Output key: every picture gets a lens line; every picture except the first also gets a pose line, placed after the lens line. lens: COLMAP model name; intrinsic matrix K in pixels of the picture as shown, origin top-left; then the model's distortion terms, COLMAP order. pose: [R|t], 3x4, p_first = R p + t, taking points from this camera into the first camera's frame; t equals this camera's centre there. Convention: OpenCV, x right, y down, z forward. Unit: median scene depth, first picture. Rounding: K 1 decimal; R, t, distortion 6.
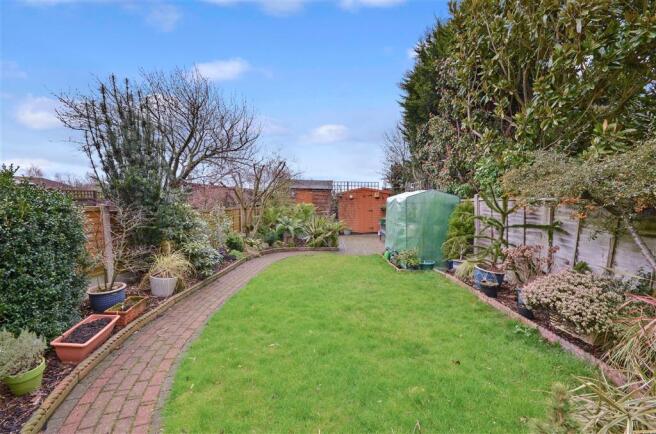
lens RADIAL K [[286.2, 0, 334.8], [0, 286.2, 225.6], [0, 0, 1]] dist [0.002608, -0.009703]
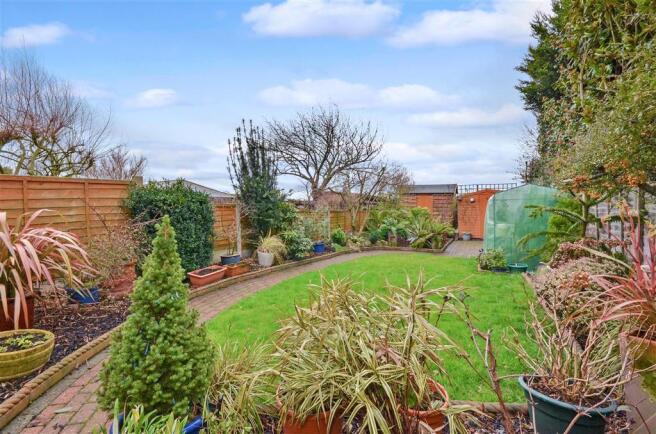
lens RADIAL K [[286.2, 0, 334.8], [0, 286.2, 225.6], [0, 0, 1]] dist [0.002608, -0.009703]
pose [[0.876099, 0.015753, -0.481874, 0.211262], [-0.031006, 0.999238, -0.023705, 0.037027], [0.481133, 0.035709, 0.875920, -0.048819]]
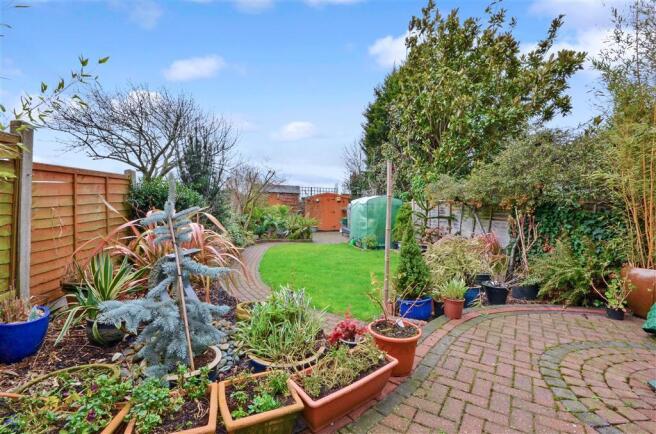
lens RADIAL K [[286.2, 0, 334.8], [0, 286.2, 225.6], [0, 0, 1]] dist [0.002608, -0.009703]
pose [[0.985555, 0.005796, 0.169256, -0.135290], [-0.002819, 0.999837, -0.017821, 0.048438], [-0.169331, 0.017087, 0.985411, -0.340181]]
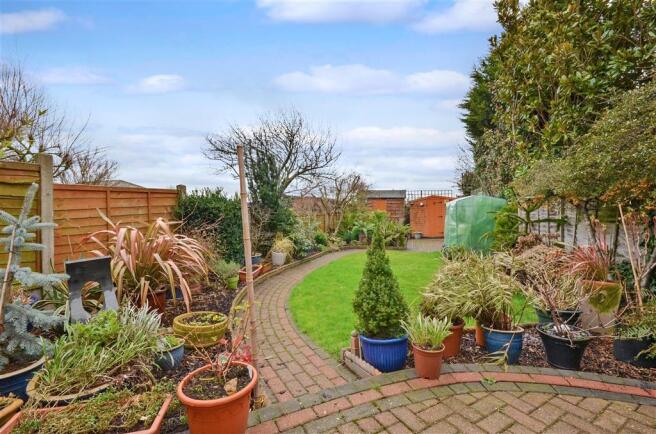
lens RADIAL K [[287.6, 0, 335.2], [0, 287.6, 220.2], [0, 0, 1]] dist [-0.000032, 0.000199]
pose [[0.960219, -0.005400, -0.279195, 0.084874], [-0.010121, 0.998483, -0.054118, 0.043801], [0.279063, 0.054791, 0.958708, -0.255593]]
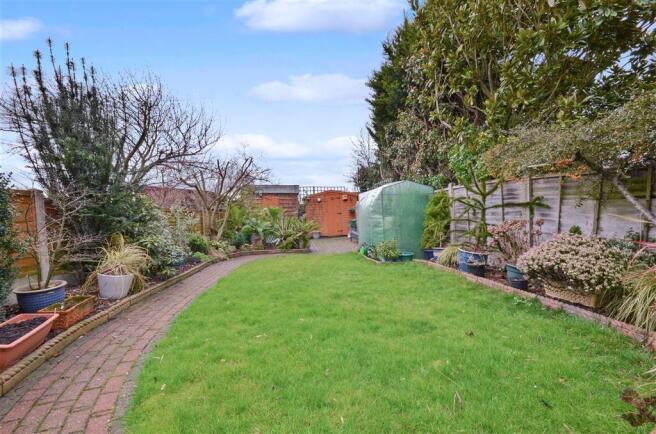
lens RADIAL K [[286.2, 0, 334.8], [0, 286.2, 225.6], [0, 0, 1]] dist [0.002608, -0.009703]
pose [[0.991014, -0.034013, 0.129361, -0.036373], [0.039187, 0.998522, -0.037667, 0.050636], [-0.127889, 0.042398, 0.990882, 0.046382]]
